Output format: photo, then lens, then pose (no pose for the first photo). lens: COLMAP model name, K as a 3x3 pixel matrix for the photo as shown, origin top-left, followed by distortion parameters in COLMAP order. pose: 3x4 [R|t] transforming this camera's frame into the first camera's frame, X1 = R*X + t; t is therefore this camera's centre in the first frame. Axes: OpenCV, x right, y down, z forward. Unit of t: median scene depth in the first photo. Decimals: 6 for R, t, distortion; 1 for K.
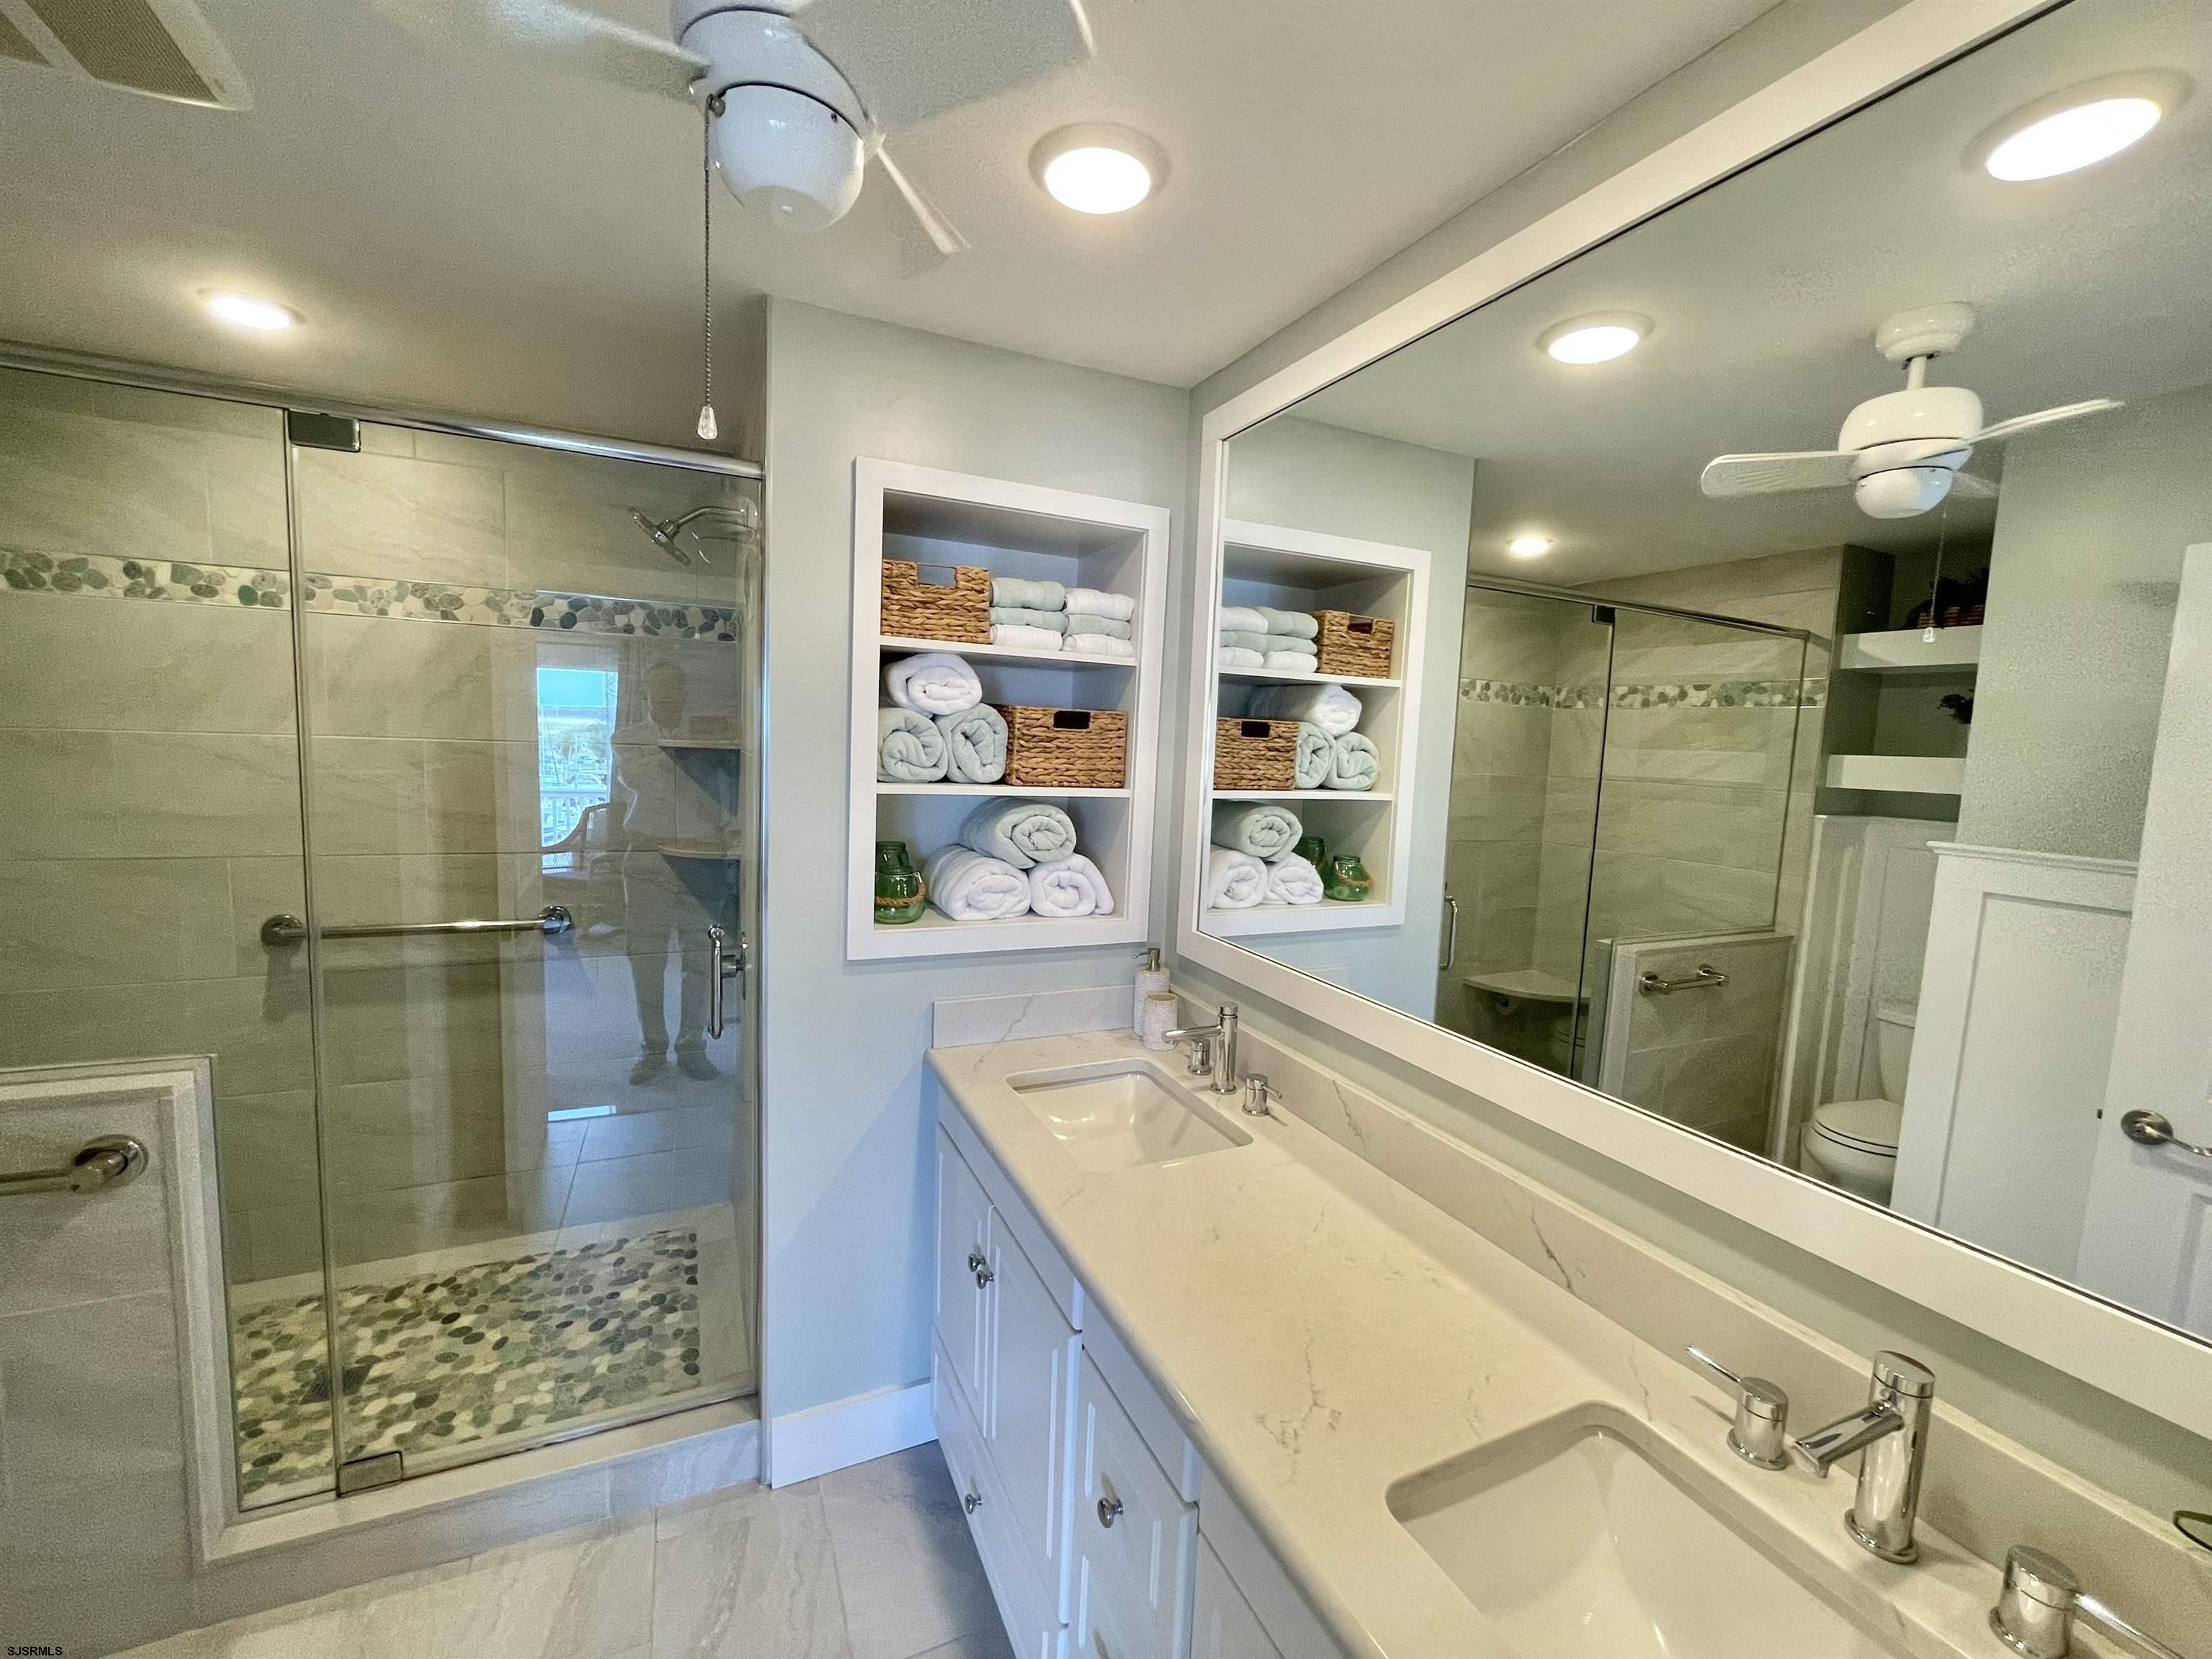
lens RADIAL K [[894.6, 0, 1105.9], [0, 894.6, 826.8], [0, 0, 1]] dist [-0.001853, -0.000671]
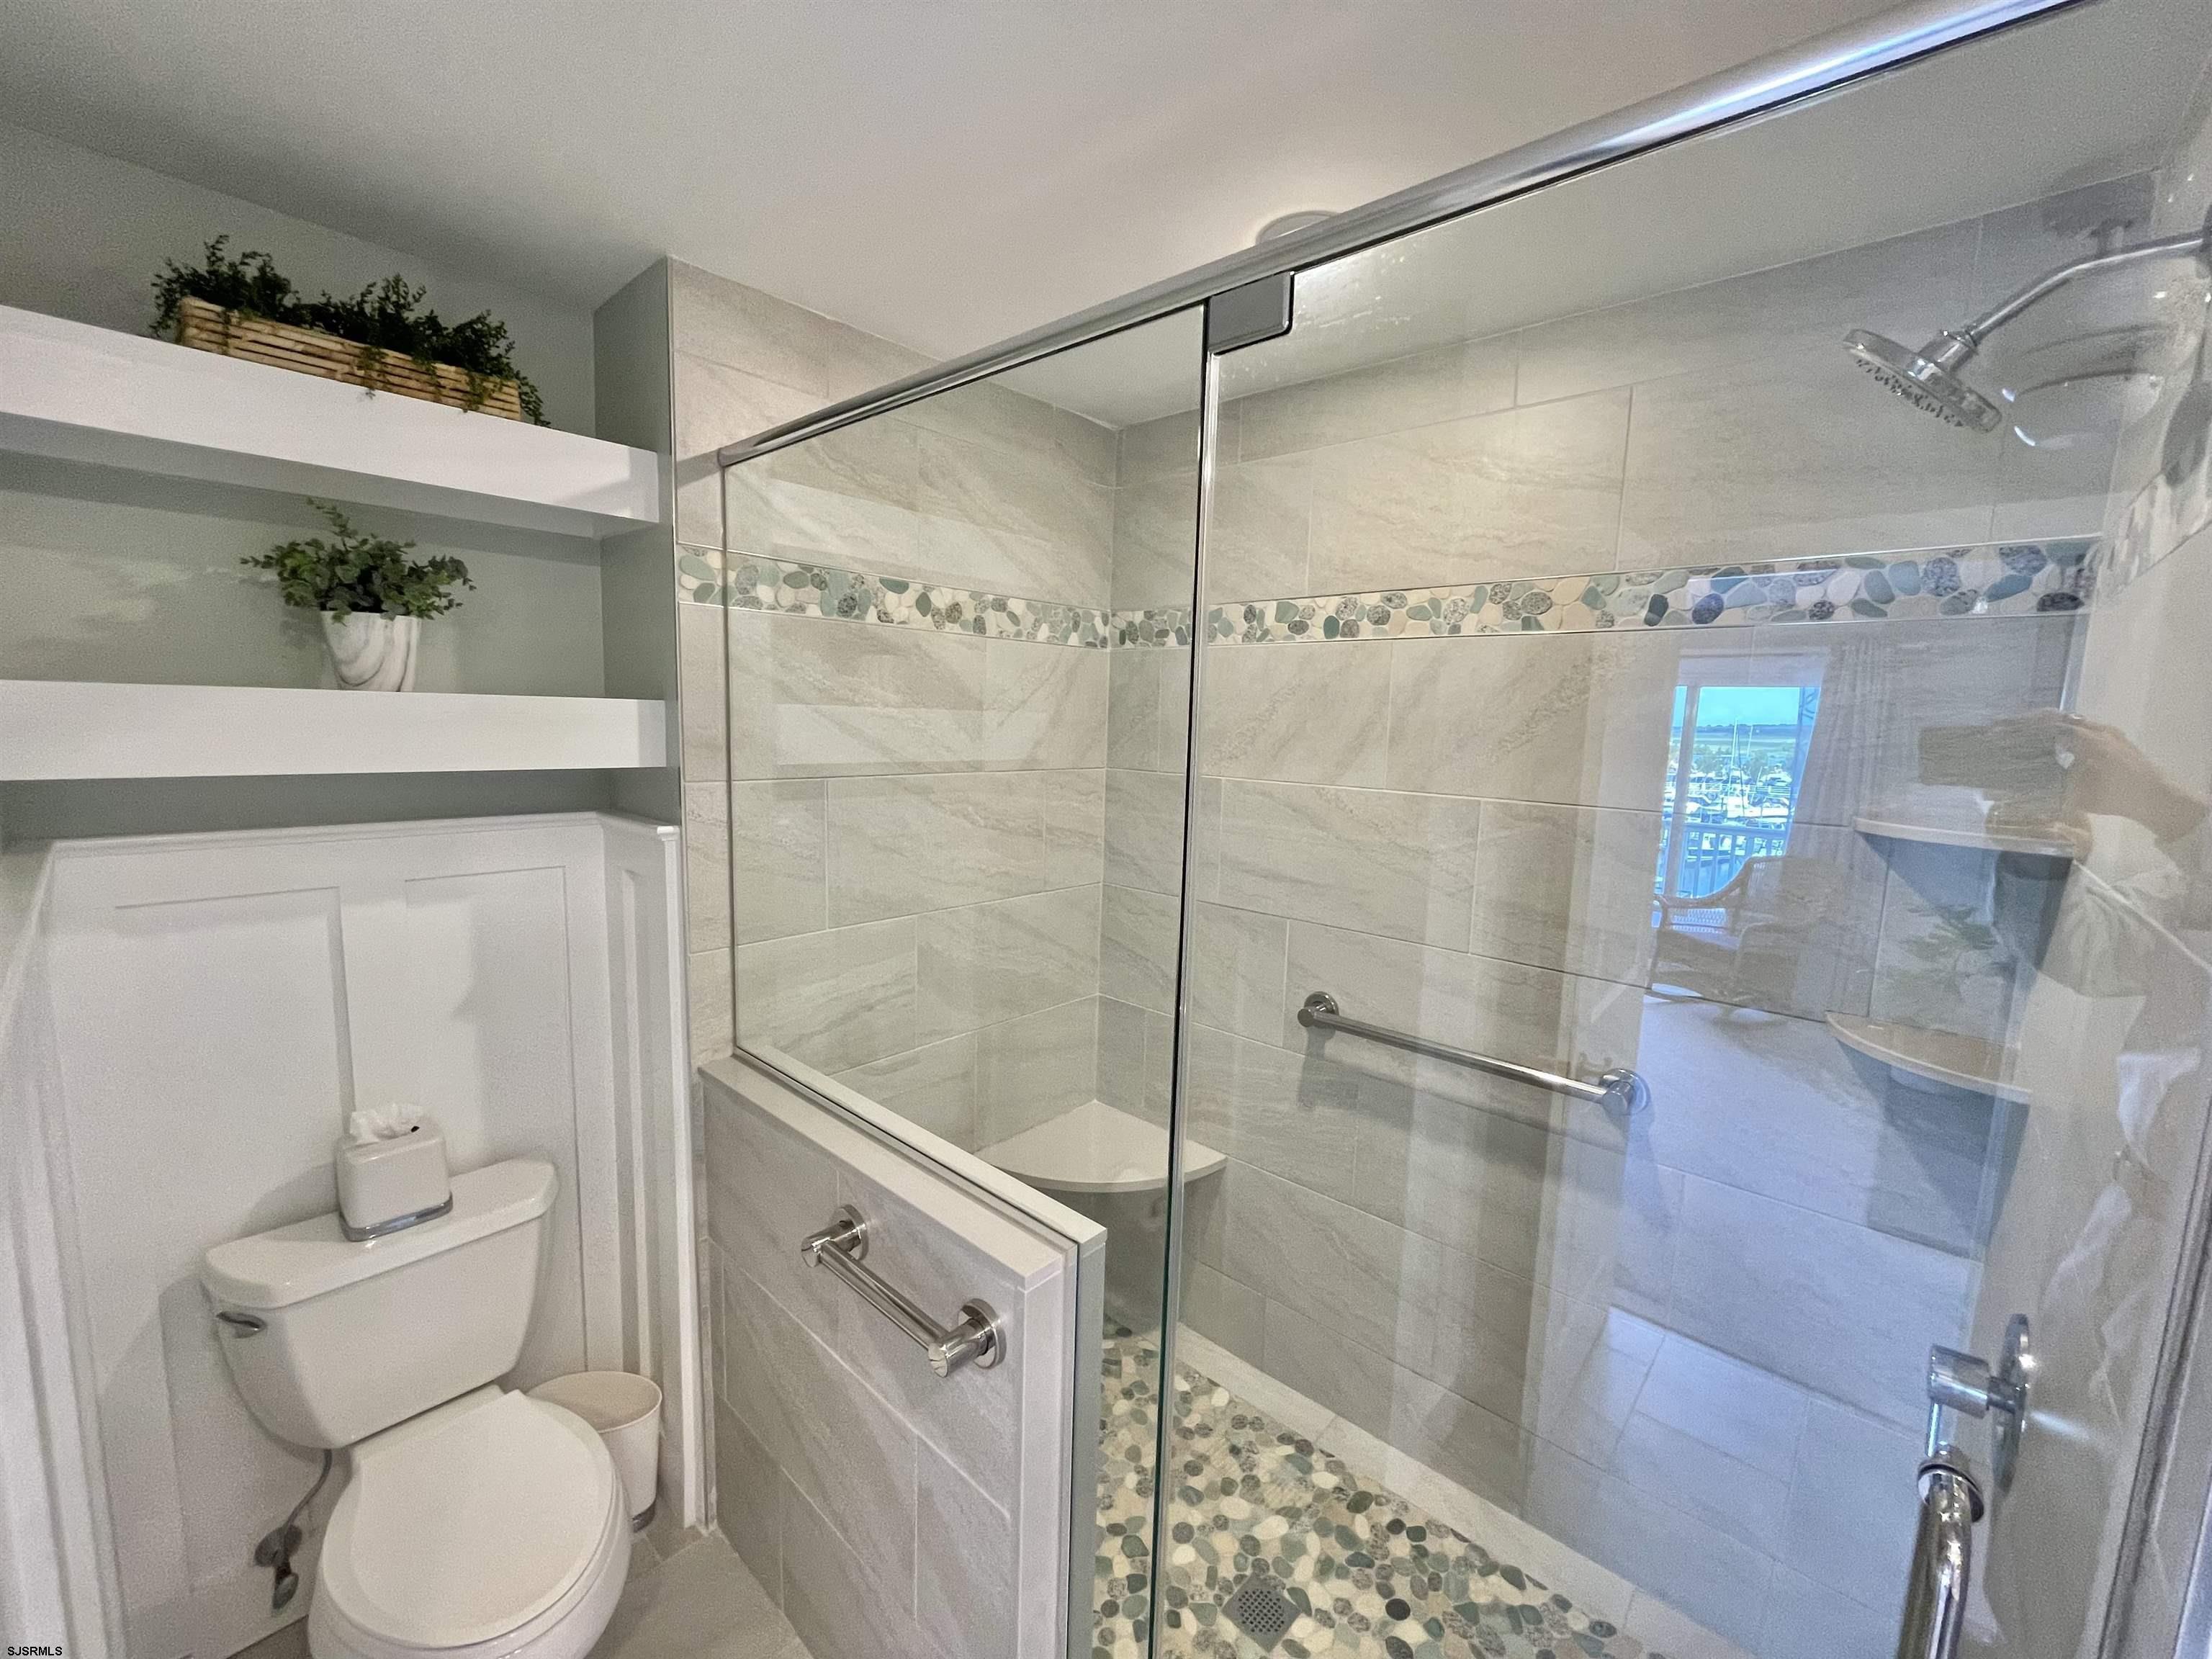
lens RADIAL K [[894.6, 0, 1105.9], [0, 894.6, 826.8], [0, 0, 1]] dist [-0.001853, -0.000671]
pose [[0.390896, 0.084619, -0.916537, -0.219778], [-0.106228, 0.993259, 0.046397, -0.078732], [0.914284, 0.079225, 0.397250, 0.445329]]
